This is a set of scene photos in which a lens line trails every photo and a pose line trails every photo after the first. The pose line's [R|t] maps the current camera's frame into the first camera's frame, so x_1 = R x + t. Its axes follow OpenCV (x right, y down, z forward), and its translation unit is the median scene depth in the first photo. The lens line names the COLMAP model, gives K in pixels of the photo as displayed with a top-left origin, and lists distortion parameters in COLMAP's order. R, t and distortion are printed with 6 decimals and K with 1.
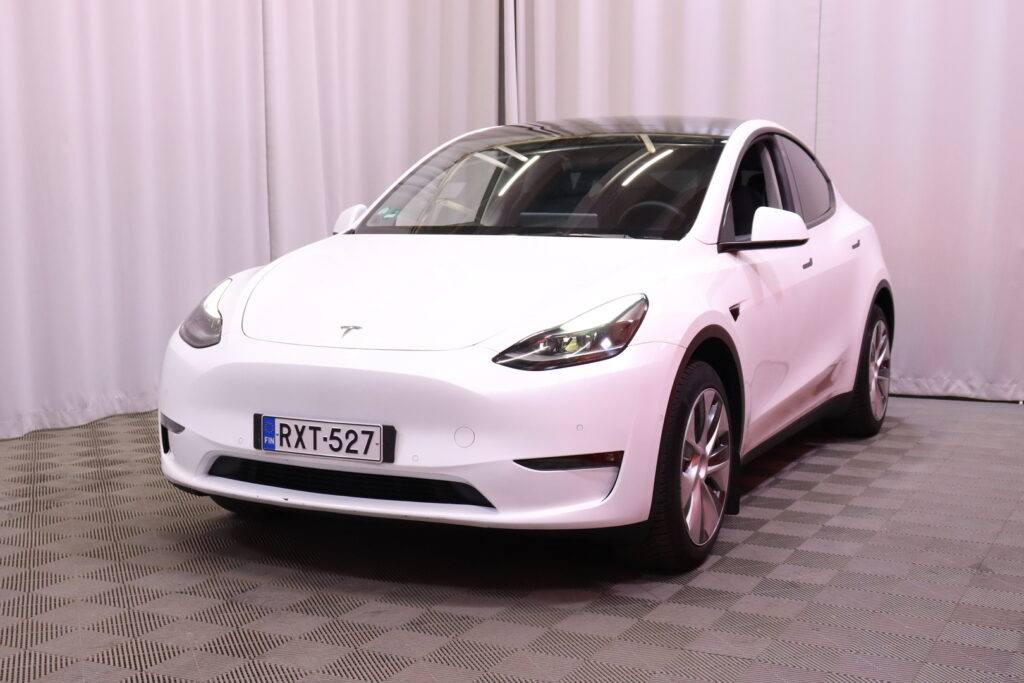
lens RADIAL K [[1376.9, 0, 512.0], [0, 1376.9, 341.5], [0, 0, 1]] dist [0.037534, 0.031076]
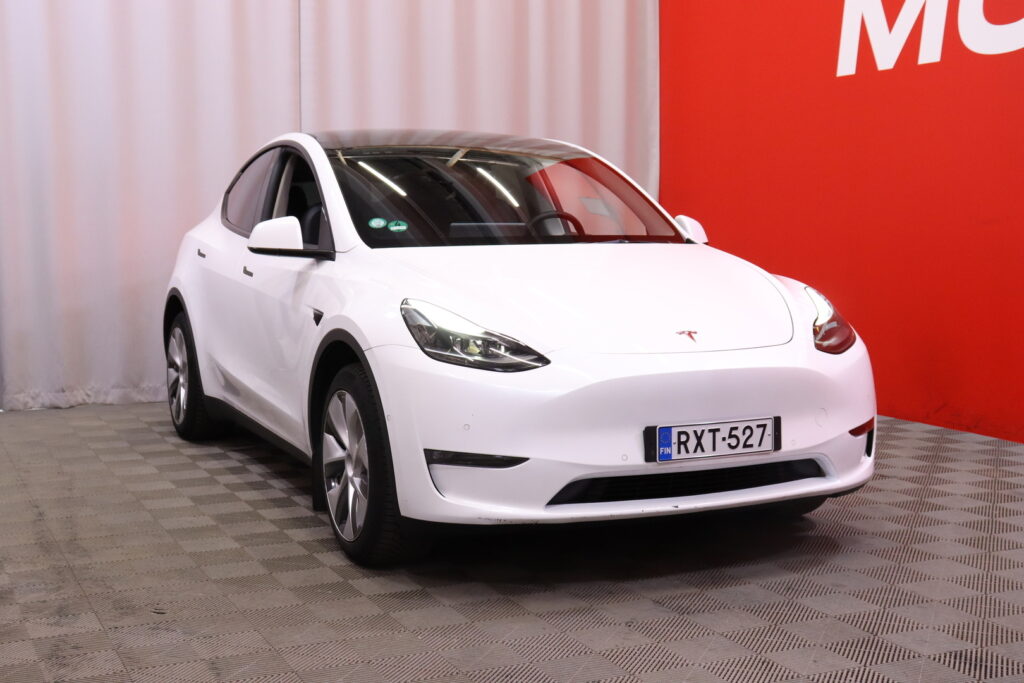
lens RADIAL K [[1376.9, 0, 512.0], [0, 1376.9, 341.5], [0, 0, 1]] dist [0.037534, 0.031076]
pose [[0.622868, -0.080267, 0.778199, -1.031879], [0.086915, 0.995665, 0.033132, -0.050342], [-0.777484, 0.047000, 0.627144, 0.466075]]
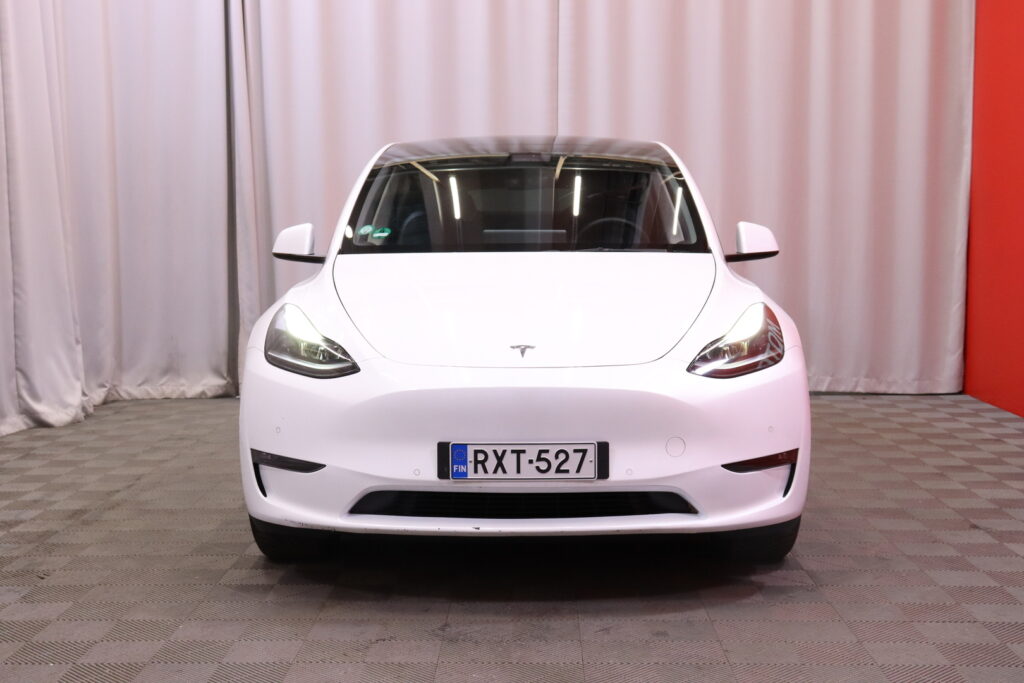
lens RADIAL K [[1376.9, 0, 512.0], [0, 1376.9, 341.5], [0, 0, 1]] dist [0.037534, 0.031076]
pose [[0.900547, -0.046527, 0.432262, -0.562800], [0.052313, 0.998630, -0.001499, -0.013354], [-0.431599, 0.023963, 0.901747, 0.121441]]
